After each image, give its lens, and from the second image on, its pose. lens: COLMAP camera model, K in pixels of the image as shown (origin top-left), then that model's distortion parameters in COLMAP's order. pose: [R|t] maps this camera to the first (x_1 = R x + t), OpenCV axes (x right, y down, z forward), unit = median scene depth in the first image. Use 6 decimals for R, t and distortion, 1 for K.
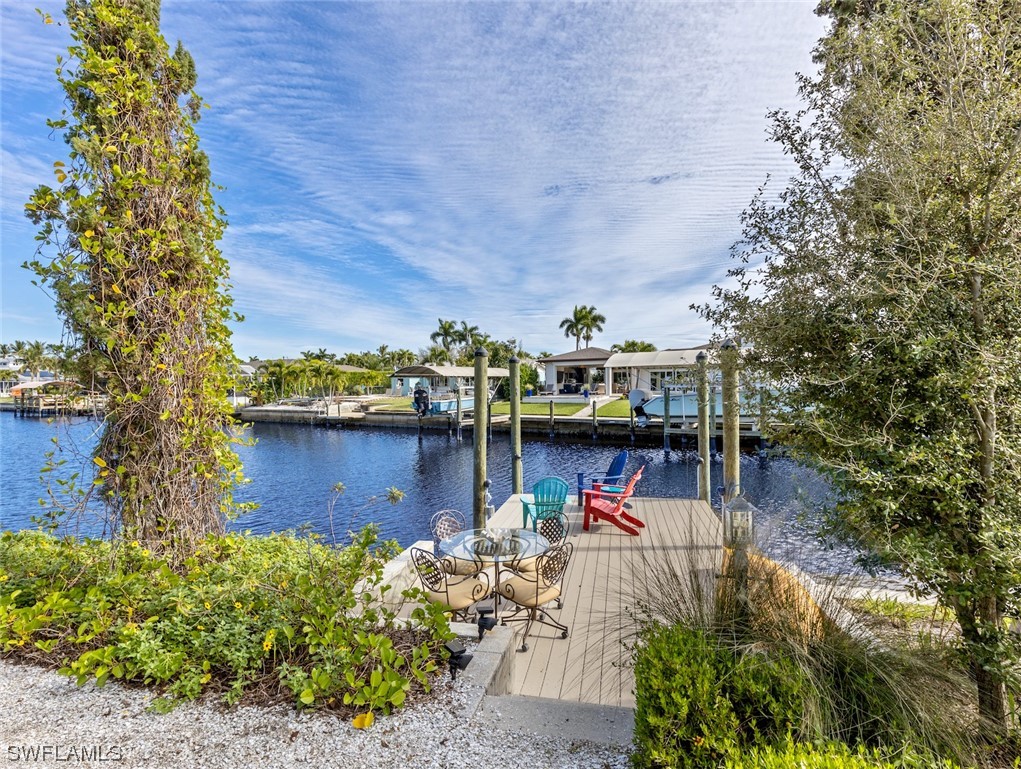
lens RADIAL K [[517.5, 0, 514.5], [0, 517.5, 385.0], [0, 0, 1]] dist [0.006986, -0.000082]
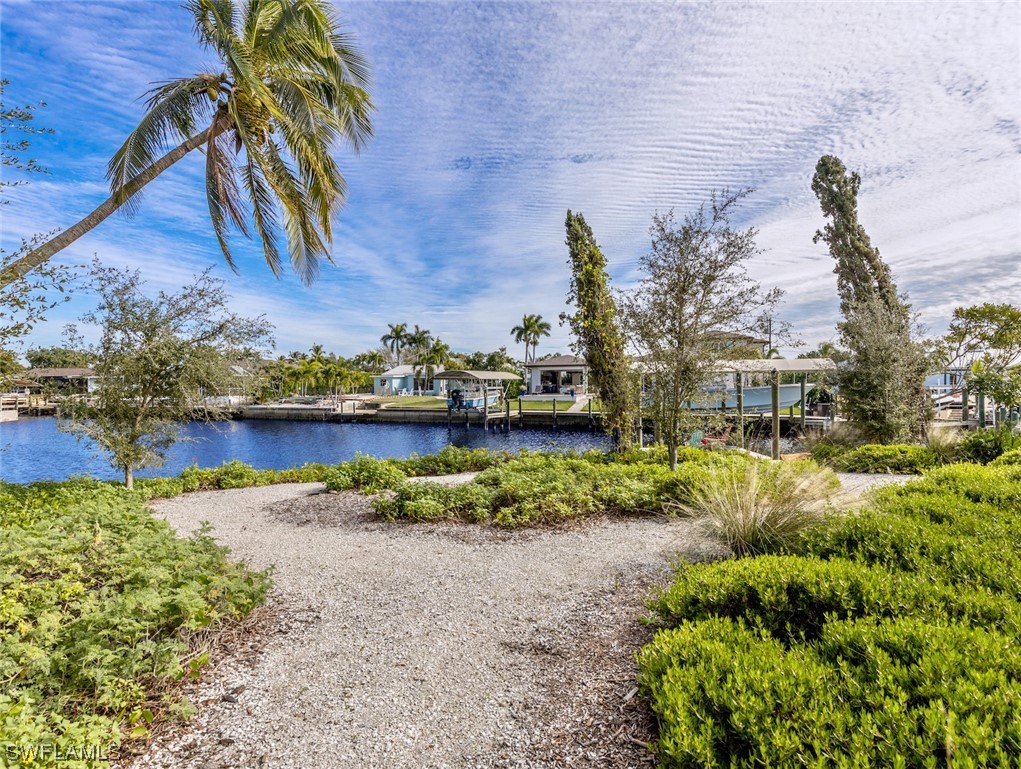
lens RADIAL K [[517.5, 0, 514.5], [0, 517.5, 385.0], [0, 0, 1]] dist [0.006986, -0.000082]
pose [[0.984728, 0.005309, 0.174020, -0.173781], [-0.005188, 0.999986, -0.001146, -0.001062], [-0.174024, 0.000225, 0.984741, -0.164603]]
